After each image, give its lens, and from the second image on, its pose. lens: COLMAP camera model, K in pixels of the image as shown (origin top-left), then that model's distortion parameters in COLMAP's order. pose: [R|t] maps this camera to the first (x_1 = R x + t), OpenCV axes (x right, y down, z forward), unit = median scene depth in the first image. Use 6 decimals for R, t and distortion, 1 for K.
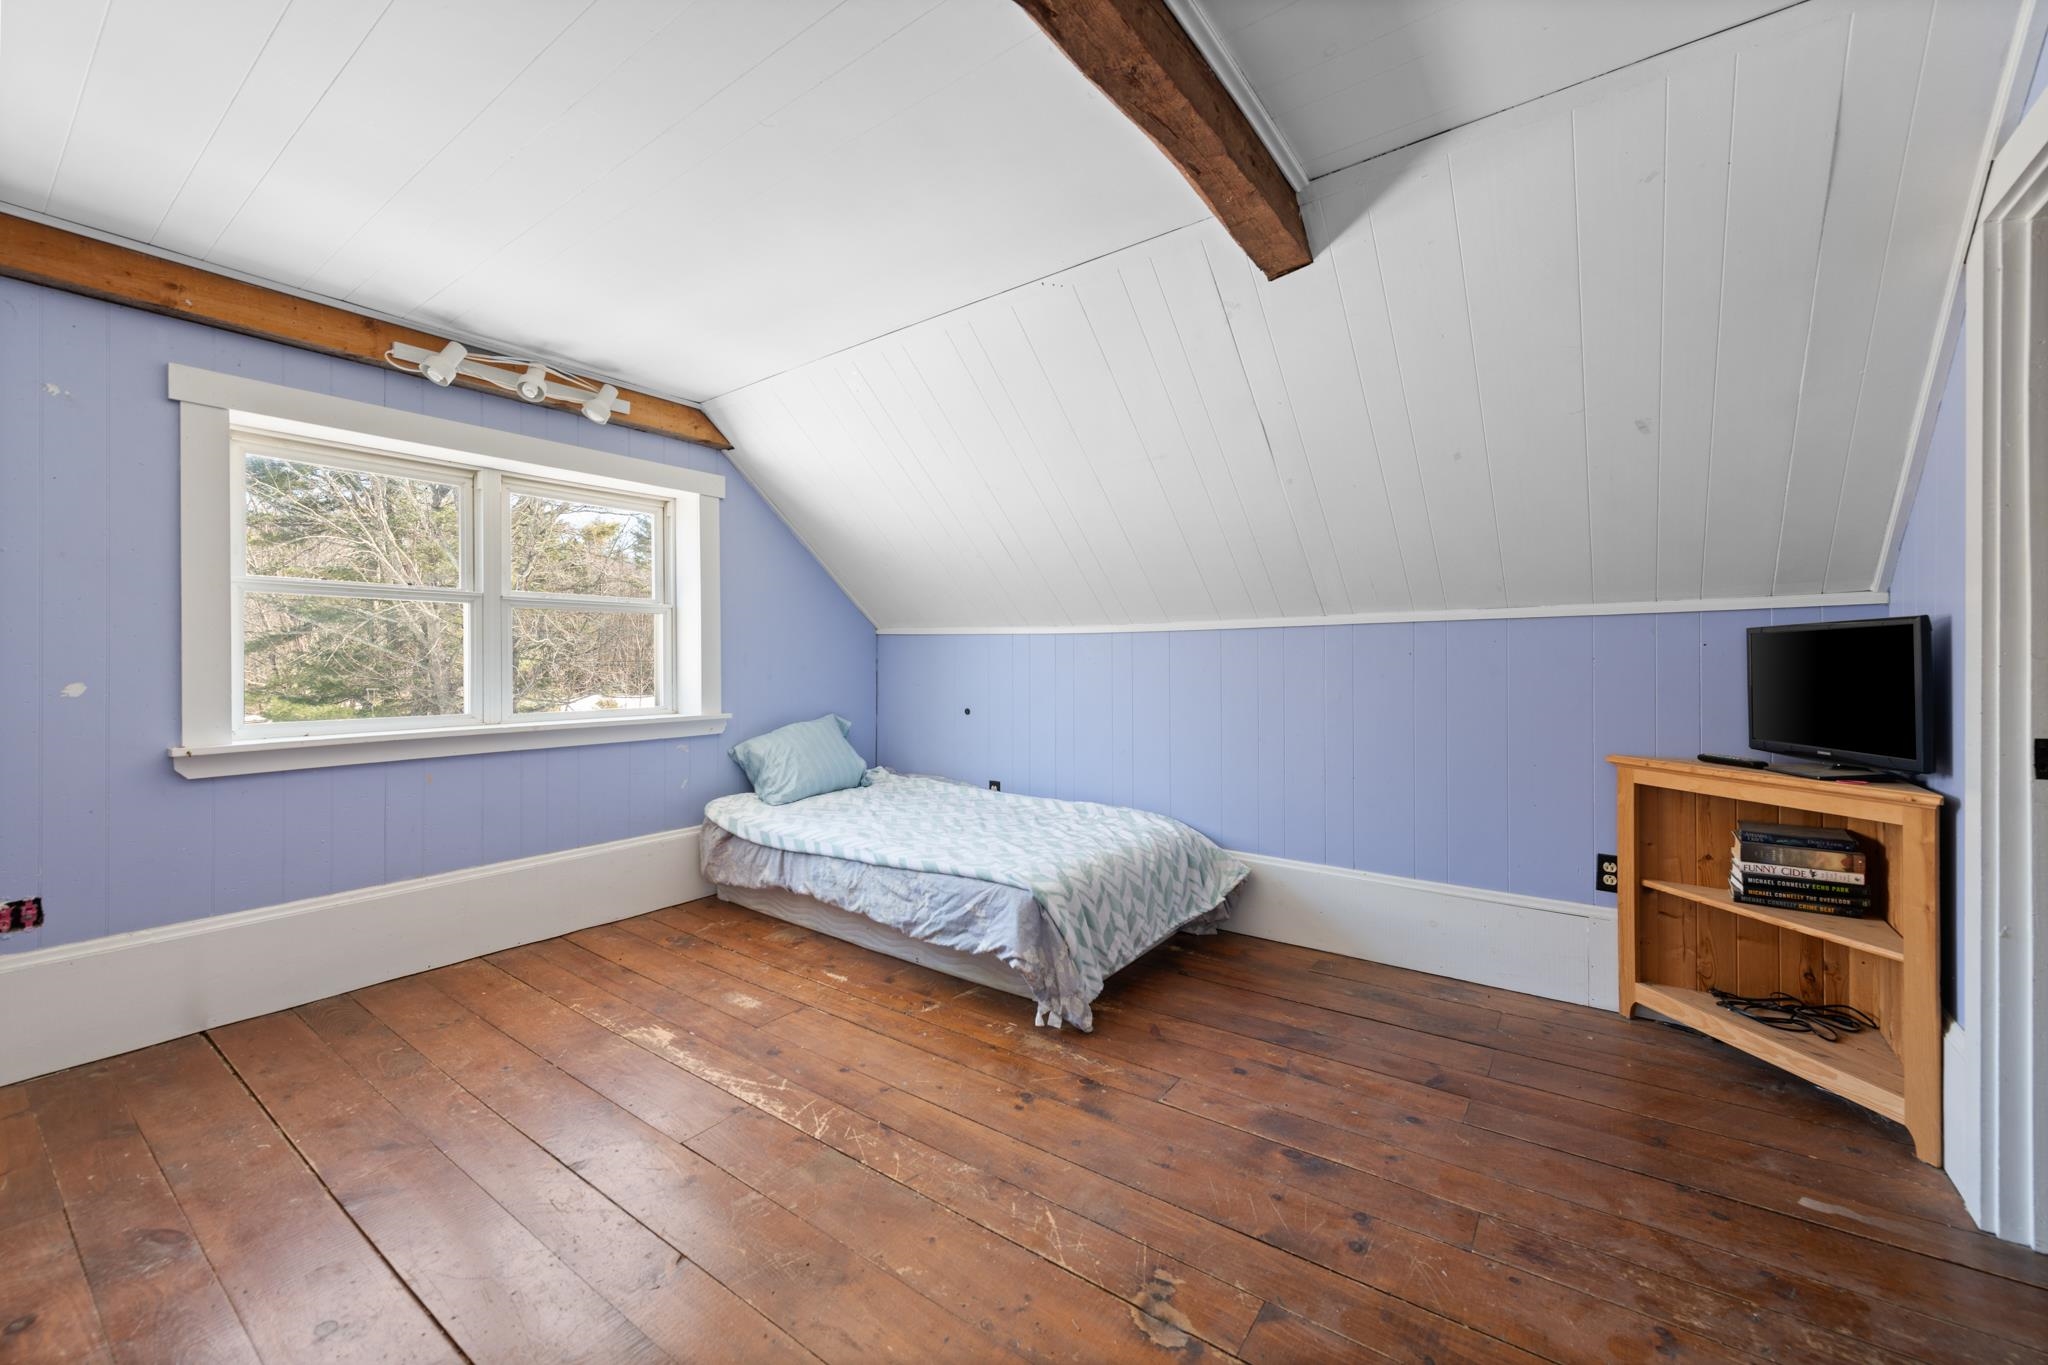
lens RADIAL K [[797.9, 0, 1013.0], [0, 797.9, 642.4], [0, 0, 1]] dist [0.012840, -0.000235]
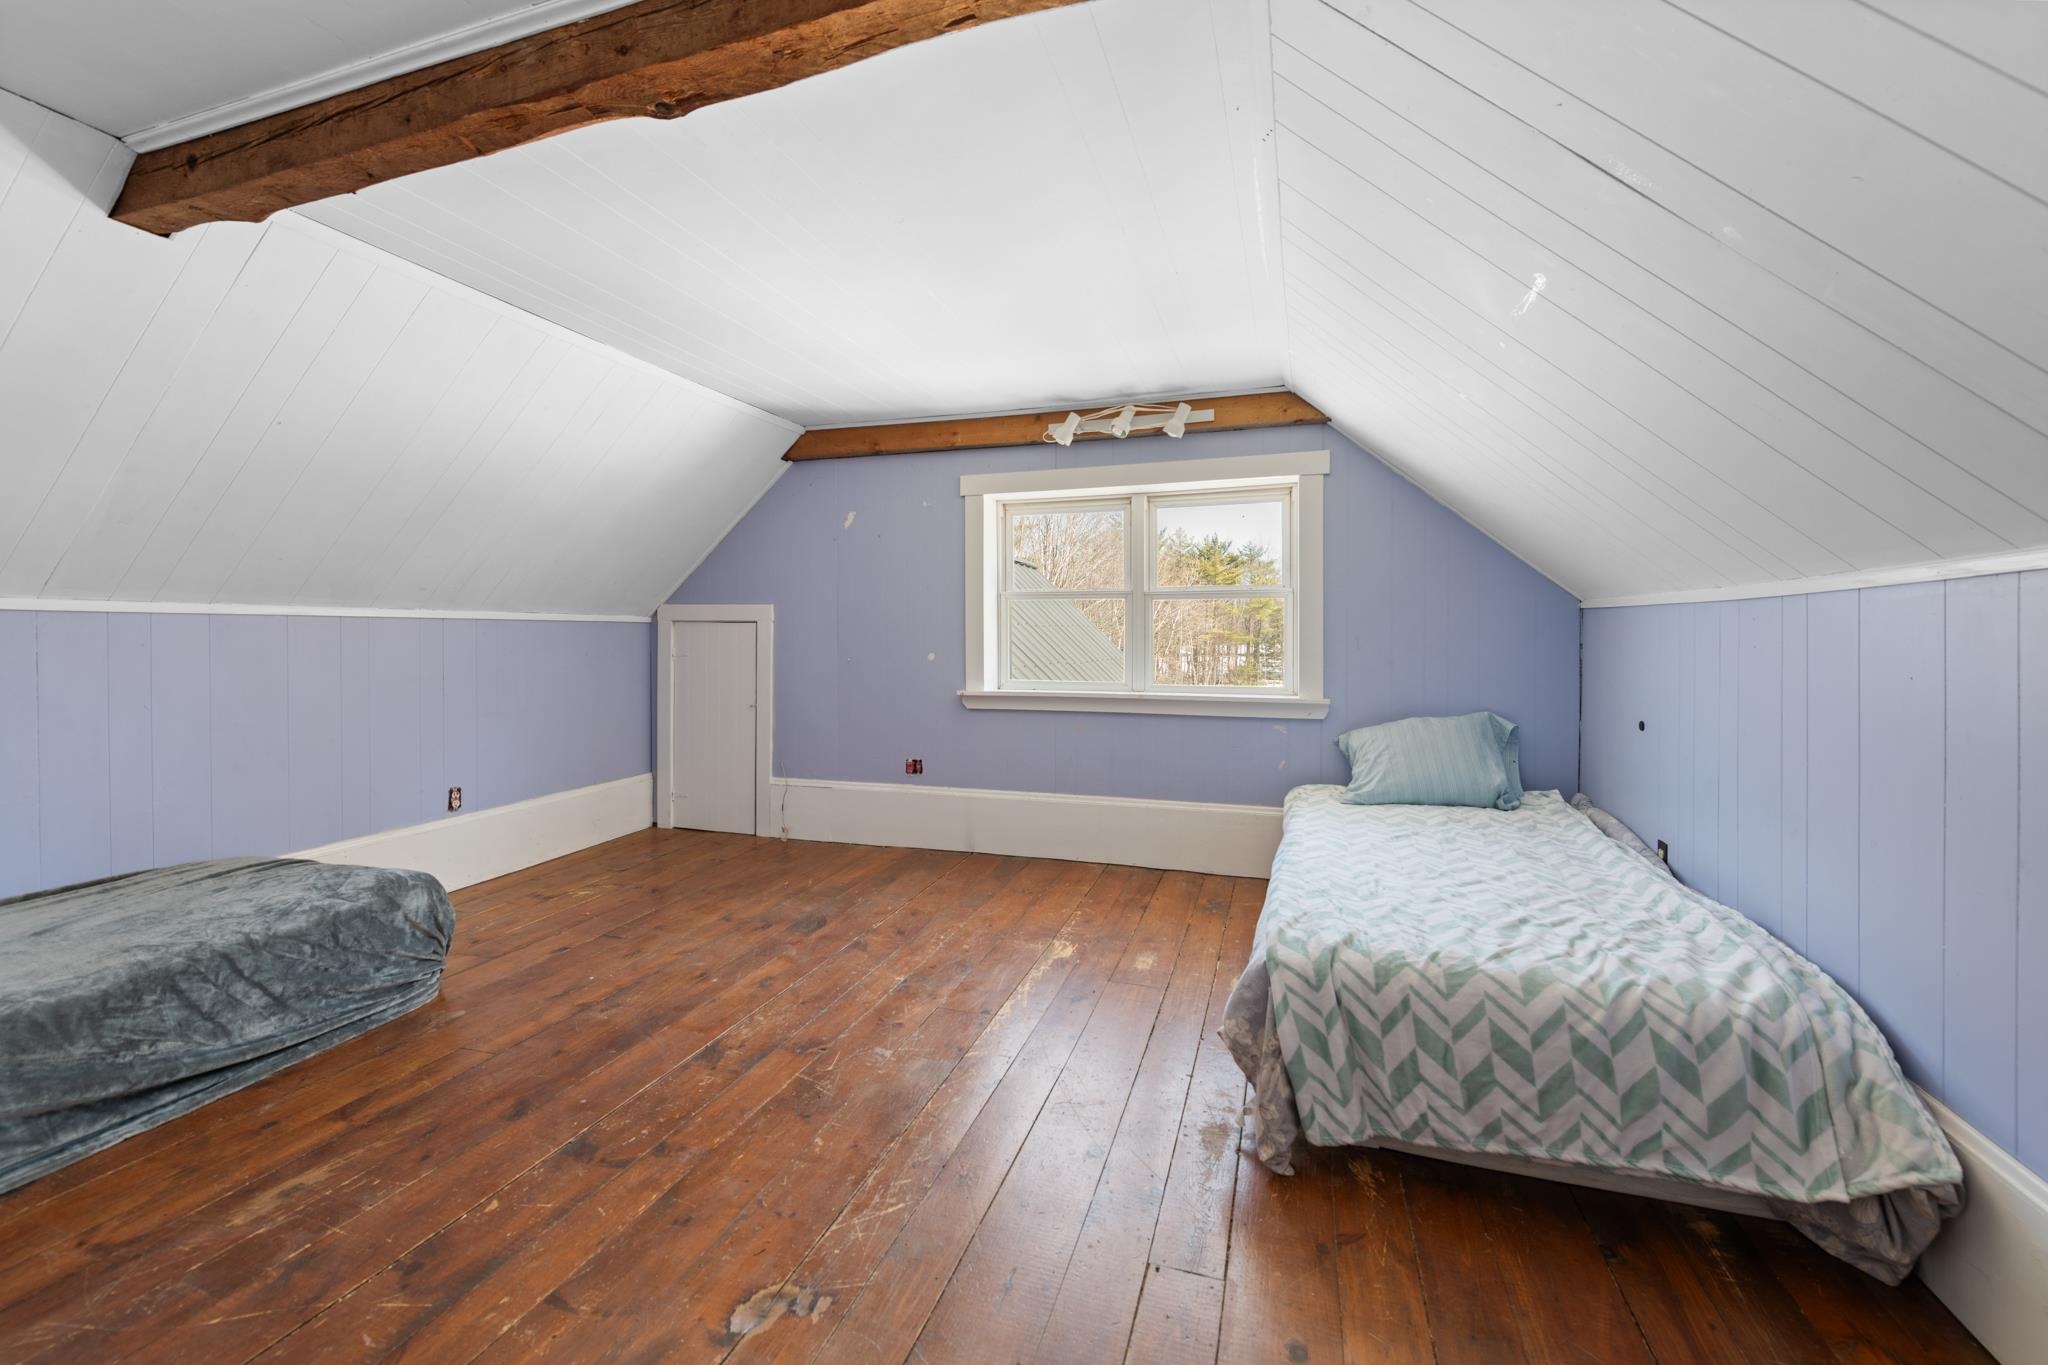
lens RADIAL K [[810.1, 0, 1037.3], [0, 810.1, 638.2], [0, 0, 1]] dist [0.016163, -0.005416]
pose [[0.321033, 0.004288, -0.947058, 0.623208], [0.019354, 0.999751, 0.011088, -0.001651], [0.946870, -0.021889, 0.320870, 0.501940]]
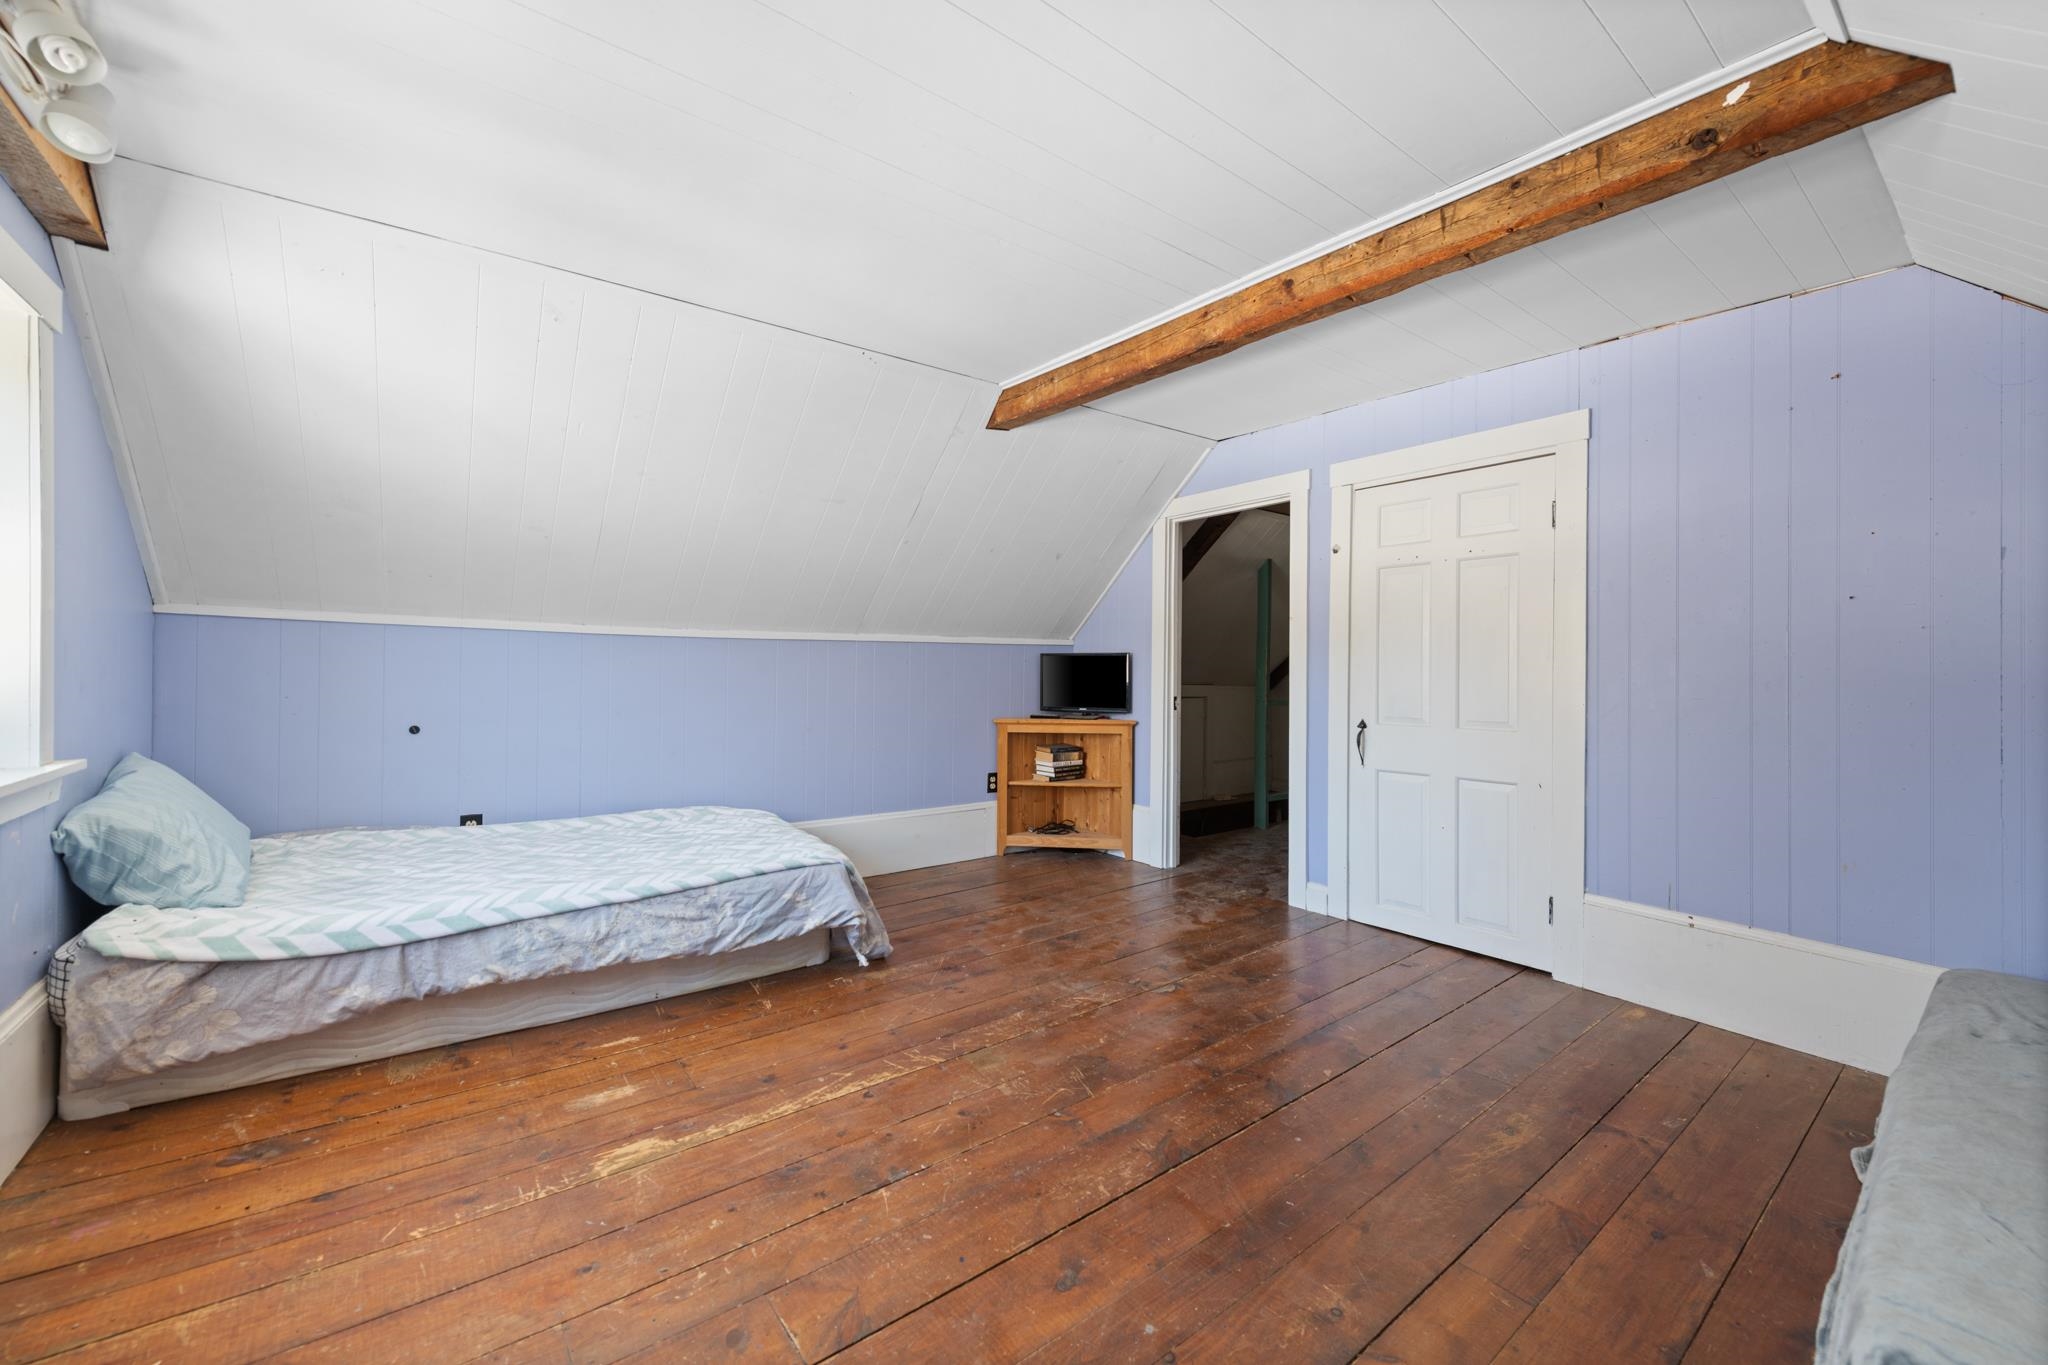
lens RADIAL K [[804.5, 0, 1031.7], [0, 804.5, 657.3], [0, 0, 1]] dist [0.012405, -0.004749]
pose [[0.271293, 0.019518, 0.962299, -0.956523], [-0.035481, 0.999318, -0.010266, 0.011723], [-0.961843, -0.031358, 0.271800, 0.385251]]
